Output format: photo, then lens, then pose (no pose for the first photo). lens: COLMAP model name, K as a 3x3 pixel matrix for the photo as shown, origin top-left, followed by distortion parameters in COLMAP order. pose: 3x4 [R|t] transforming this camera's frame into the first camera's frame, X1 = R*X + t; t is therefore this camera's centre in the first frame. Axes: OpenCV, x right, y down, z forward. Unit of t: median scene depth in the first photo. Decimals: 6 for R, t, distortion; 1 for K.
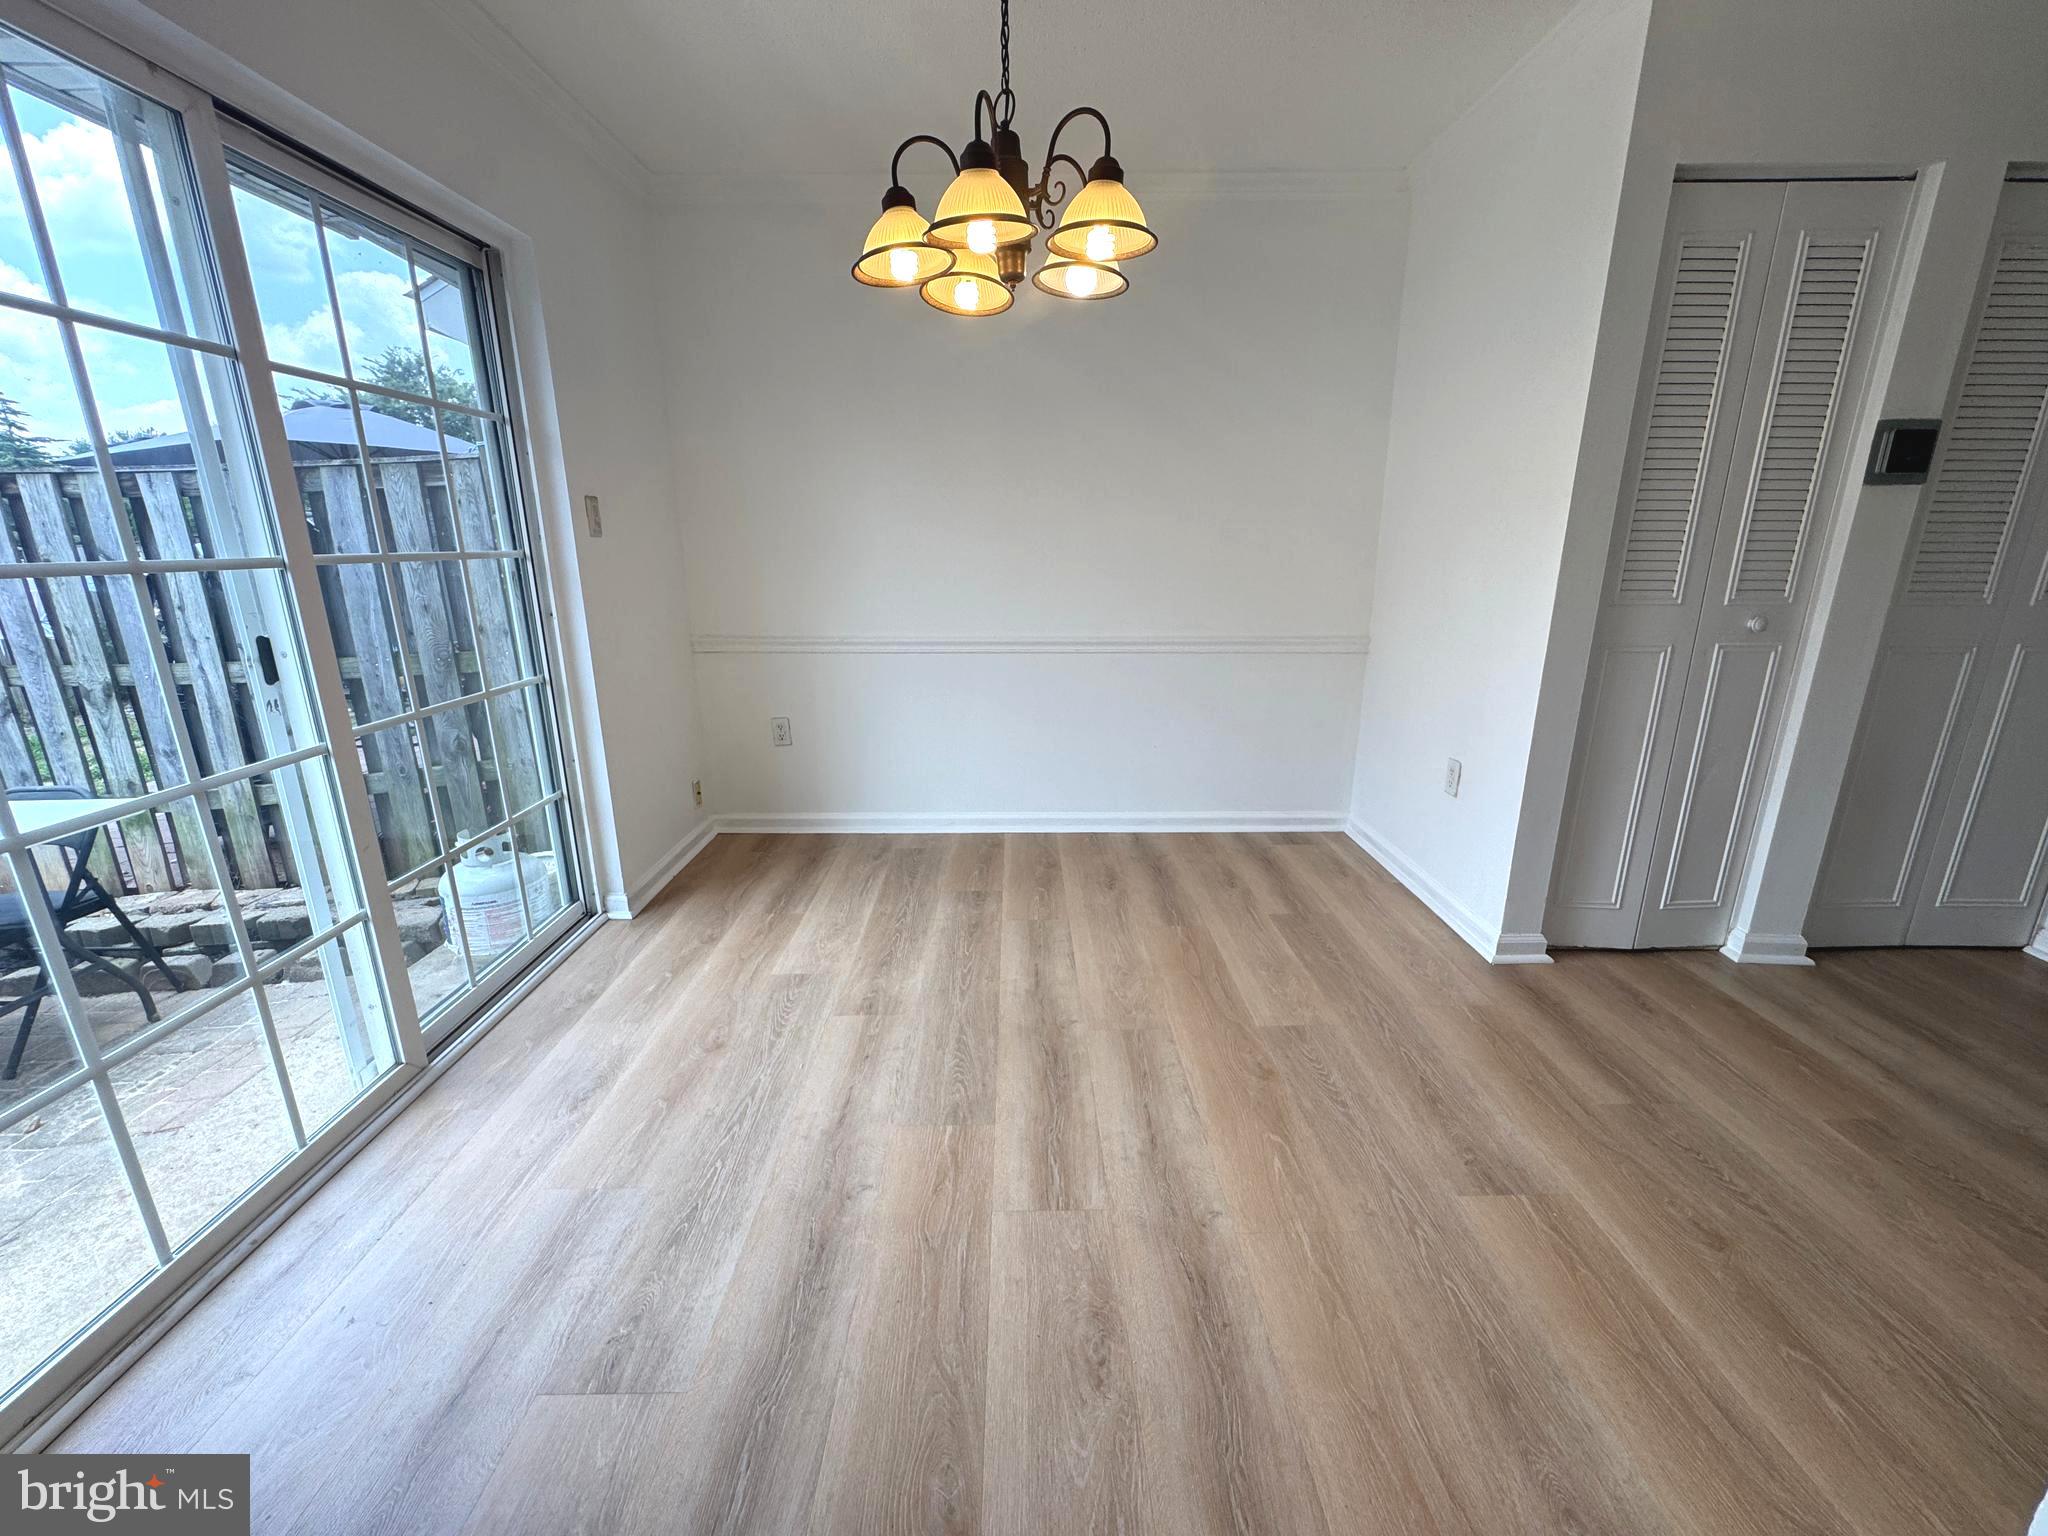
lens RADIAL K [[817.8, 0, 1024.2], [0, 817.8, 768.9], [0, 0, 1]] dist [-0.003277, 0.000381]
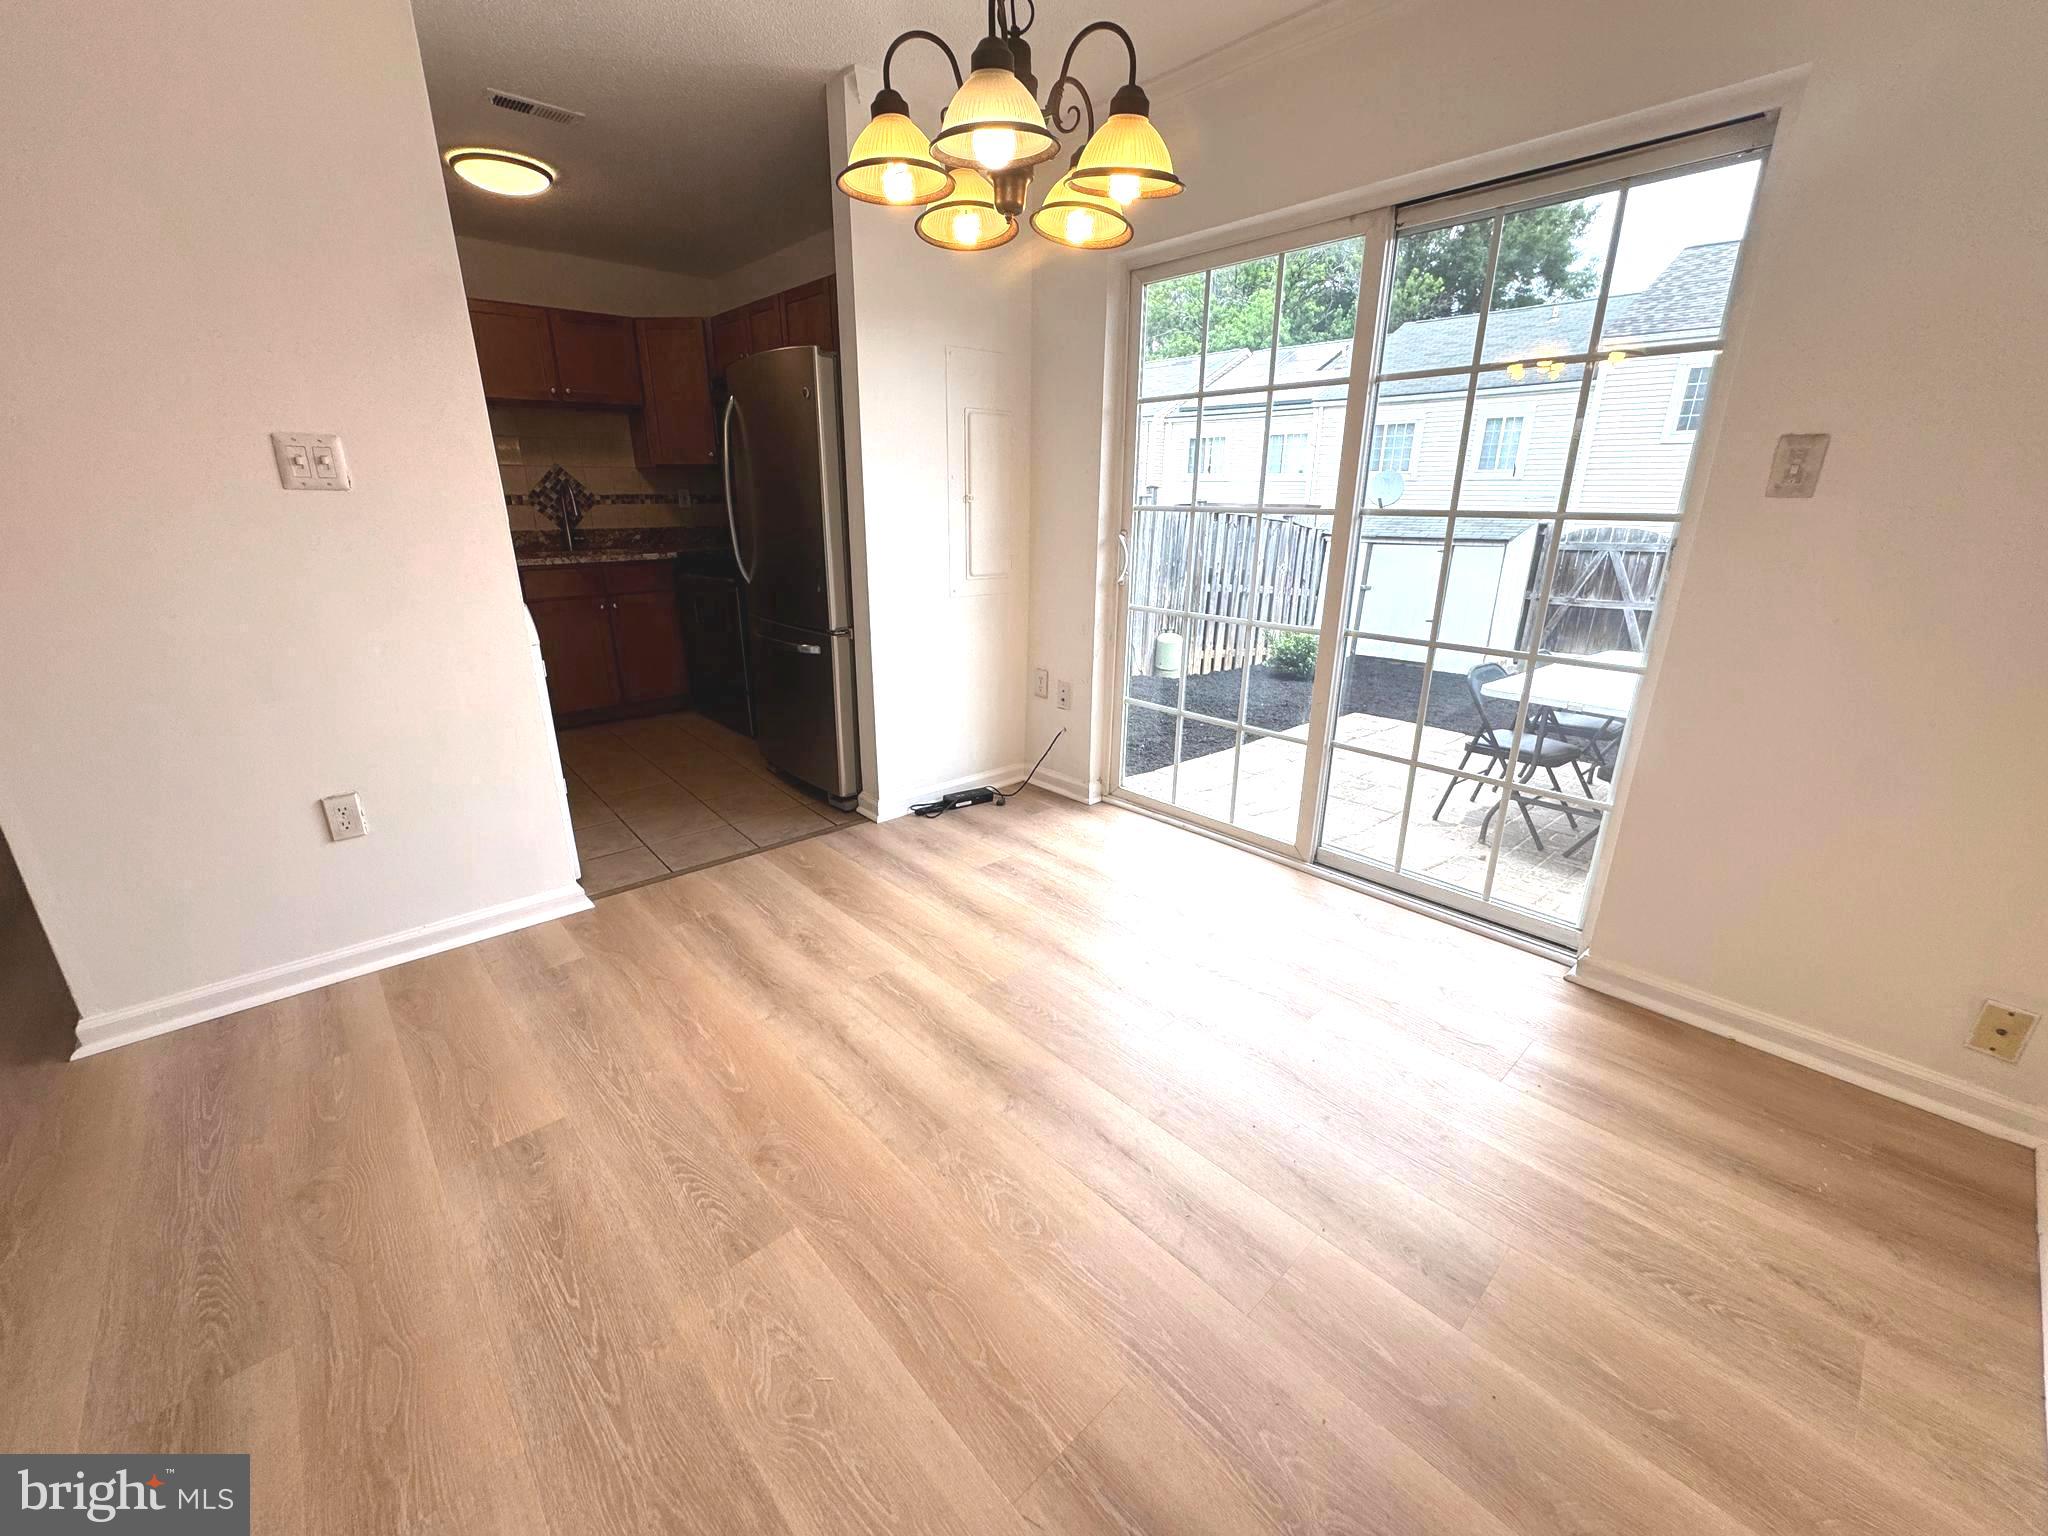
lens RADIAL K [[817.8, 0, 1024.5], [0, 817.8, 766.4], [0, 0, 1]] dist [-0.003277, 0.000381]
pose [[-0.739625, 0.216536, -0.637234, 0.543878], [-0.181460, 0.847604, 0.498638, -0.424537], [0.648095, 0.484438, -0.587616, 1.466798]]
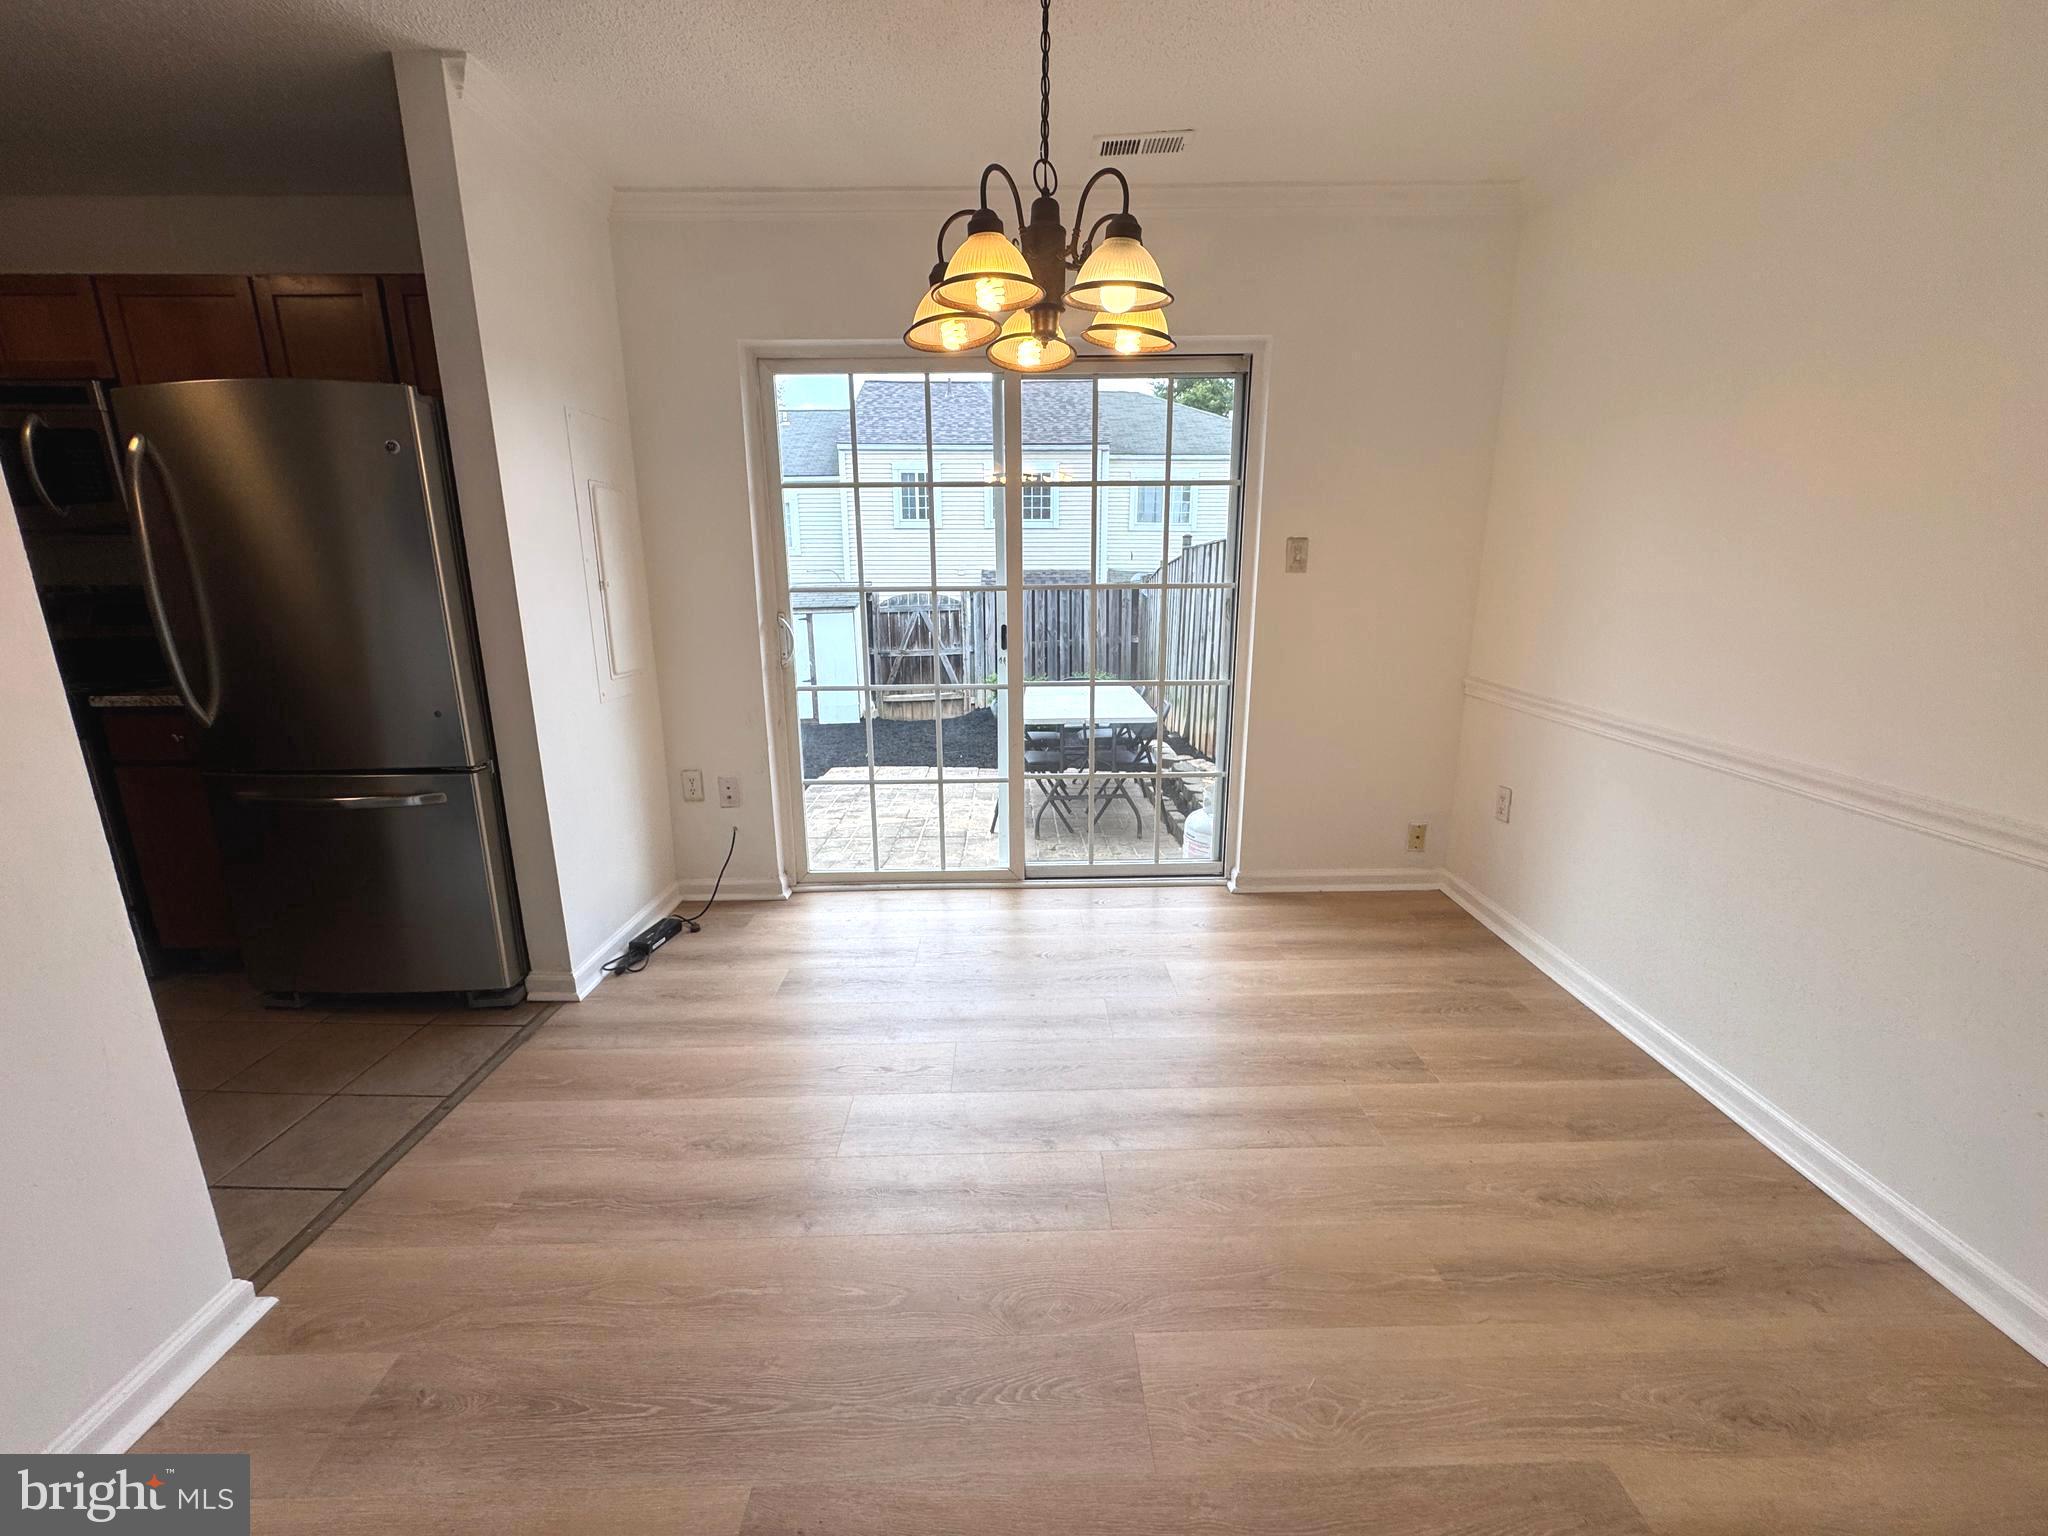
lens RADIAL K [[817.8, 0, 1026.3], [0, 817.8, 765.5], [0, 0, 1]] dist [-0.003277, 0.000381]
pose [[0.010356, 0.242645, -0.970060, 0.884819], [-0.263859, 0.936392, 0.231407, -0.261816], [0.964506, 0.253563, 0.073721, 0.827292]]
